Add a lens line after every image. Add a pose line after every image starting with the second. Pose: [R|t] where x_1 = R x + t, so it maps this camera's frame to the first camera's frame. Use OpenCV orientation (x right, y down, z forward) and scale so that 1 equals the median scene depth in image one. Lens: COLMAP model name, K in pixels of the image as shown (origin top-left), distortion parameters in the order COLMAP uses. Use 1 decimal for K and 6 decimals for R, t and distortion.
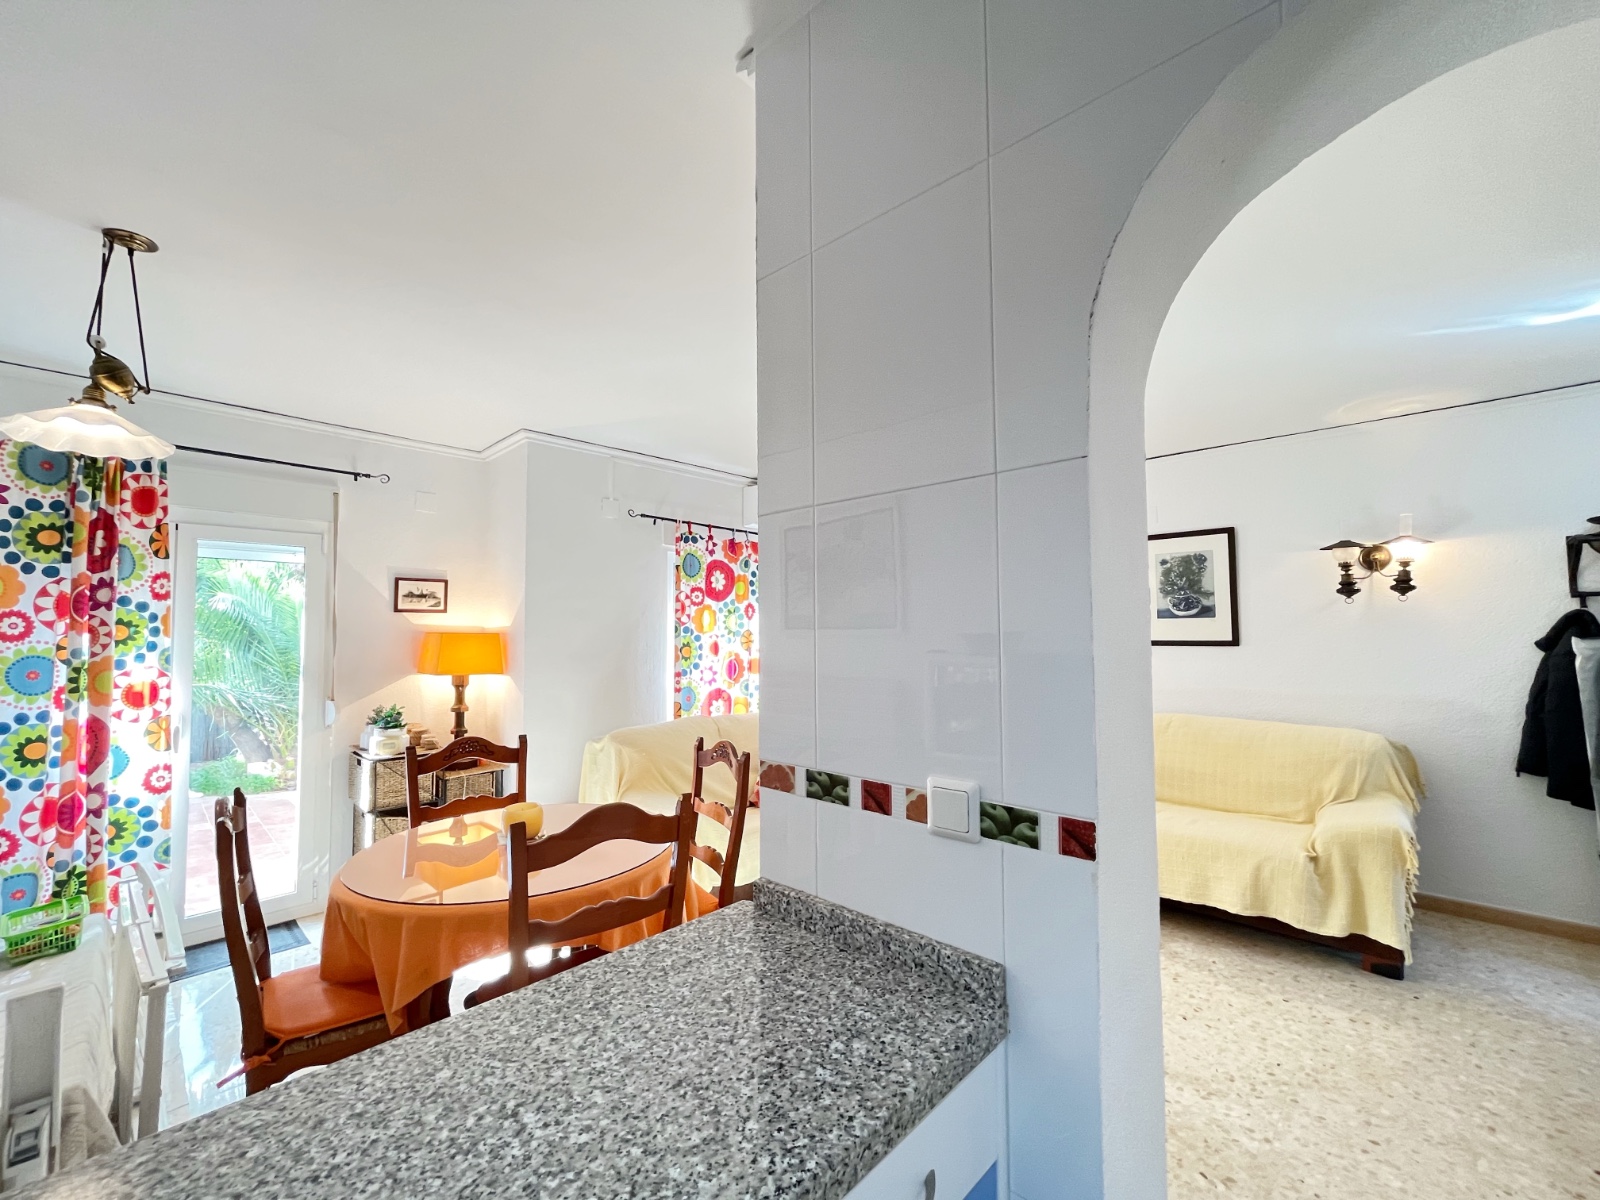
lens RADIAL K [[649.8, 0, 796.0], [0, 649.8, 604.4], [0, 0, 1]] dist [-0.003189, 0.000206]
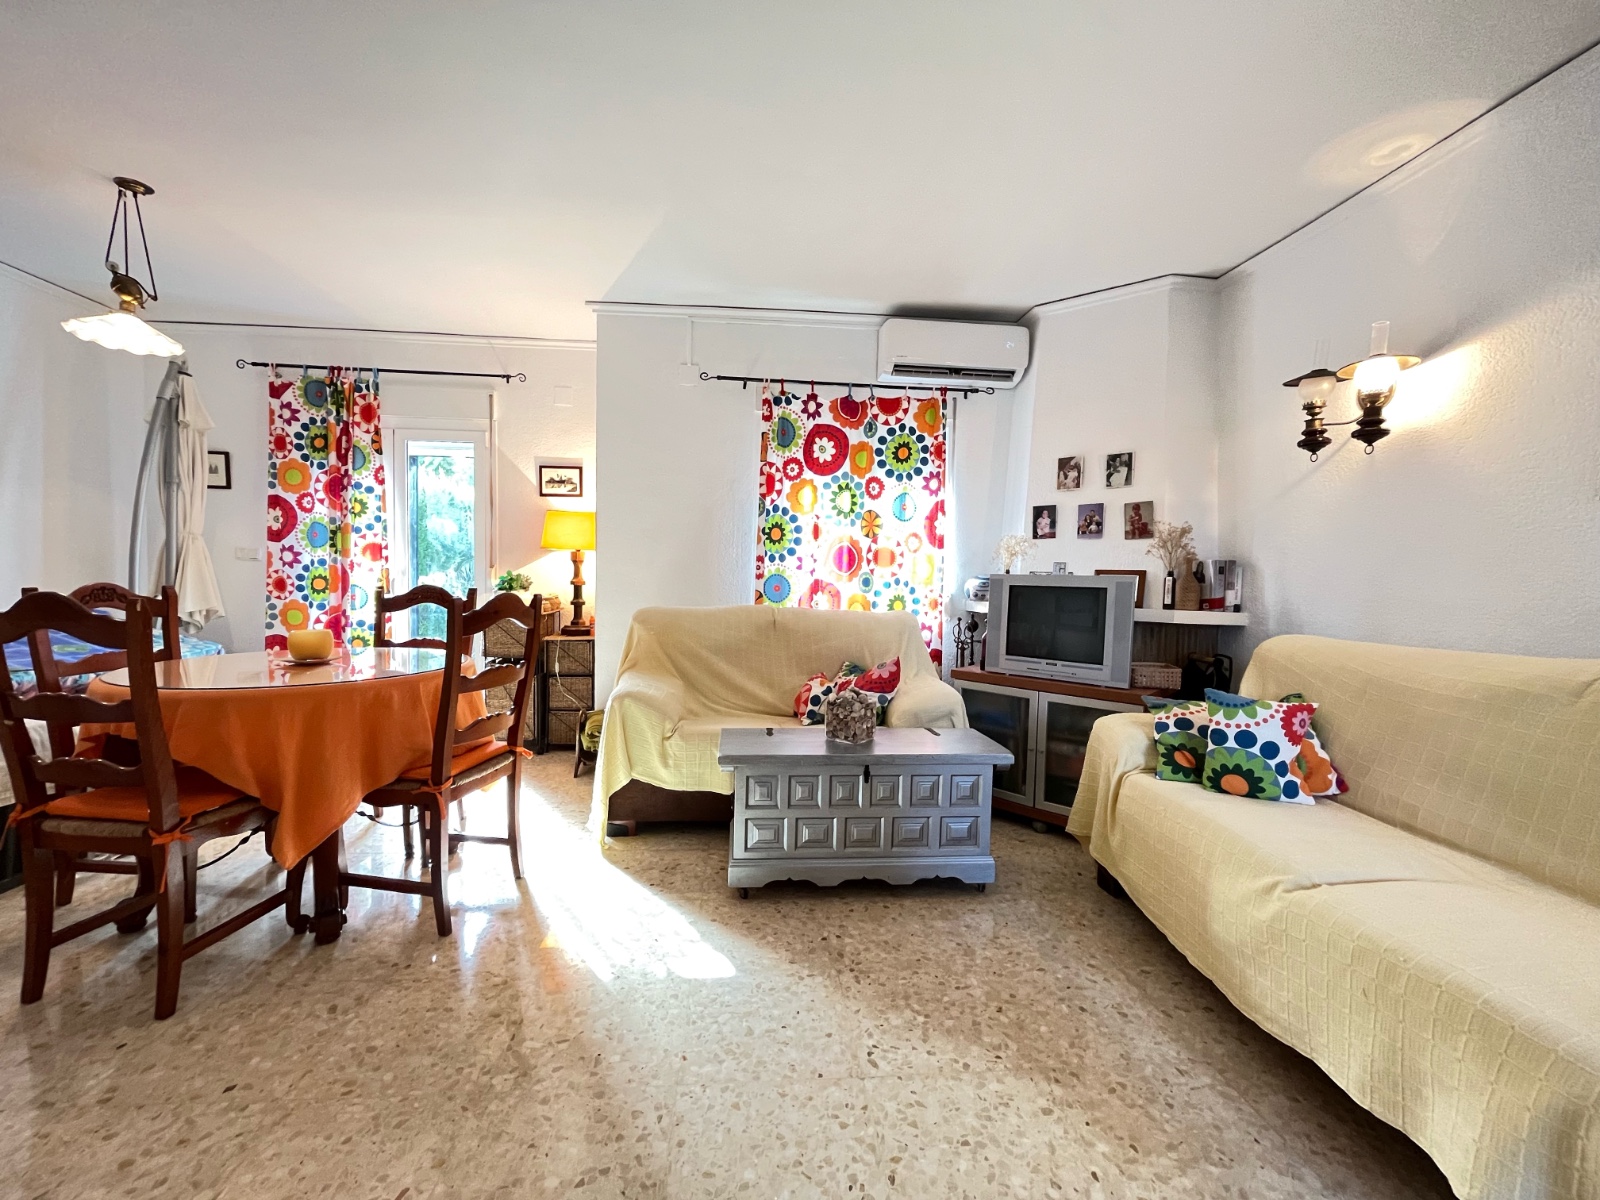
lens RADIAL K [[649.8, 0, 796.4], [0, 649.8, 603.7], [0, 0, 1]] dist [-0.003189, 0.000206]
pose [[0.751144, 0.052080, -0.658081, 0.443203], [0.005811, 0.996323, 0.085481, 0.095603], [0.660113, -0.068032, 0.748079, 0.383579]]
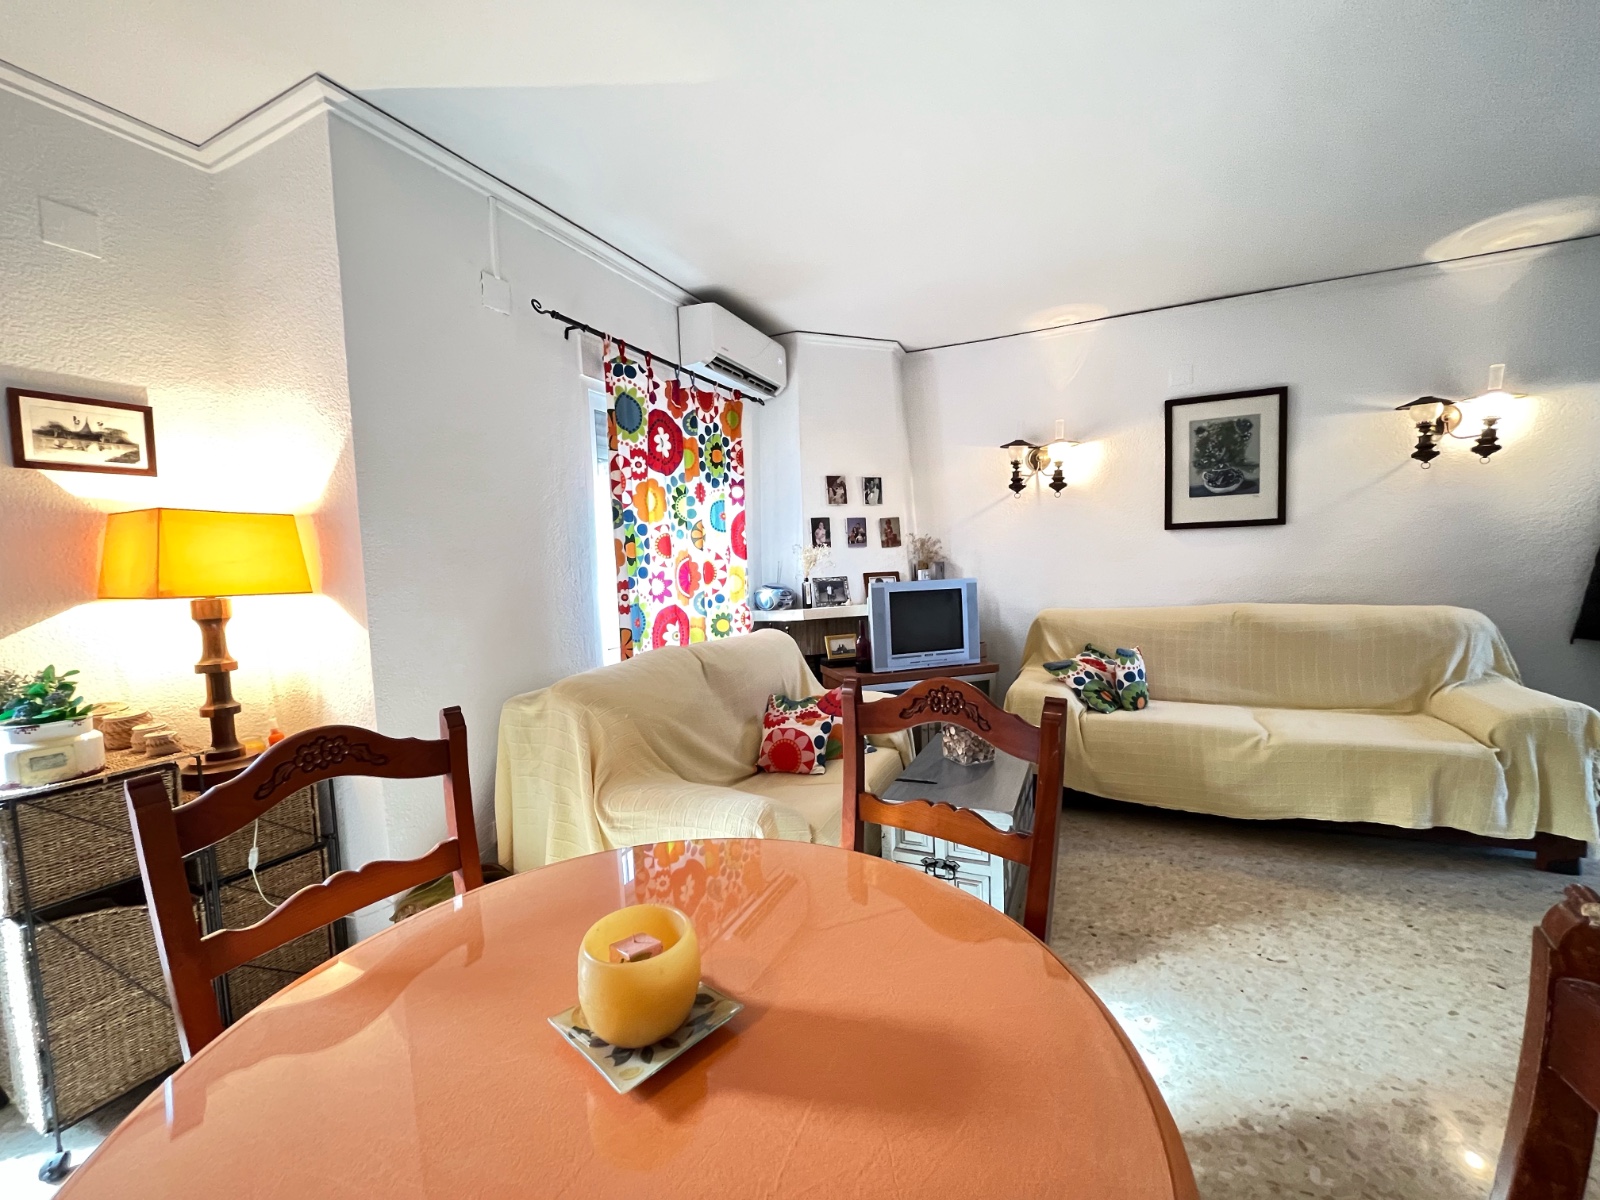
lens RADIAL K [[649.8, 0, 796.5], [0, 649.8, 603.7], [0, 0, 1]] dist [-0.003189, 0.000206]
pose [[0.946515, -0.052297, 0.318392, -0.229490], [0.017149, 0.993537, 0.112209, 0.058790], [-0.322203, -0.100747, 0.941295, 0.355752]]
